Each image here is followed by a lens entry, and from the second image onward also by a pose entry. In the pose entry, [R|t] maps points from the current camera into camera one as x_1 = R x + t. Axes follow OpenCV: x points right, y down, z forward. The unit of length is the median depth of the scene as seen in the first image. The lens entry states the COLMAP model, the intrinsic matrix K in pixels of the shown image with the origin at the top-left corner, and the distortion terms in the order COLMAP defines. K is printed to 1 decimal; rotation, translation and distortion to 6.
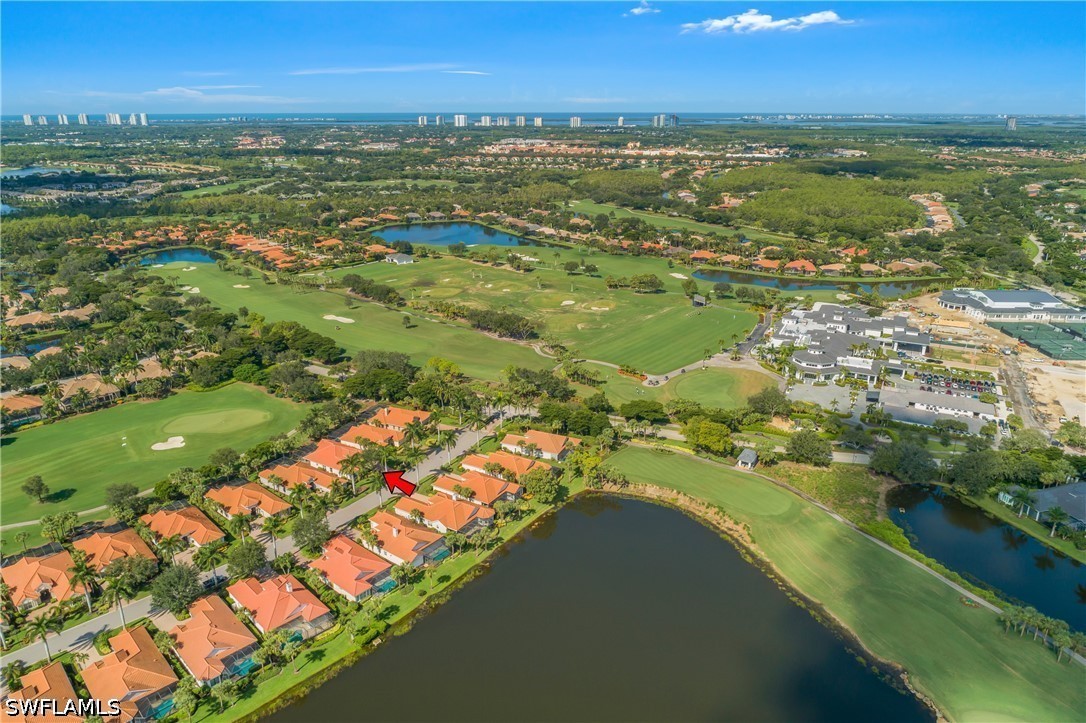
lens RADIAL K [[736.3, 0, 543.7], [0, 736.3, 362.2], [0, 0, 1]] dist [-0.005825, -0.001525]
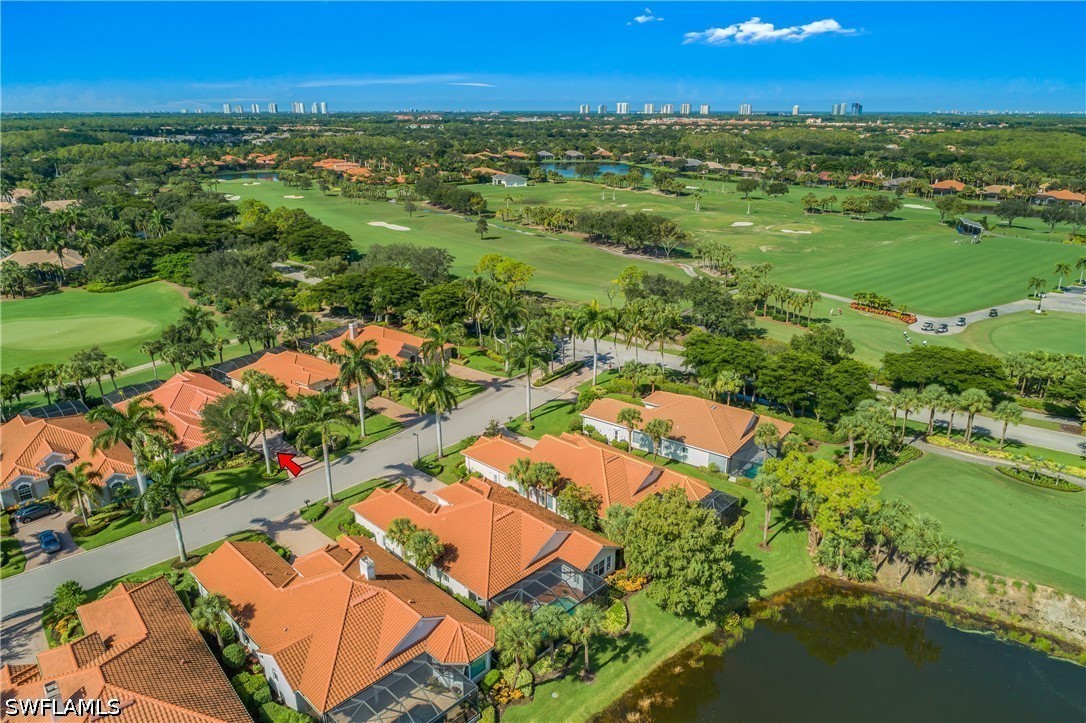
lens RADIAL K [[736.3, 0, 544.1], [0, 736.3, 360.8], [0, 0, 1]] dist [-0.005825, -0.001525]
pose [[0.977842, 0.072844, -0.196263, -0.002129], [-0.073242, 0.997300, 0.005242, 0.079561], [0.196115, 0.009249, 0.980537, 0.603038]]
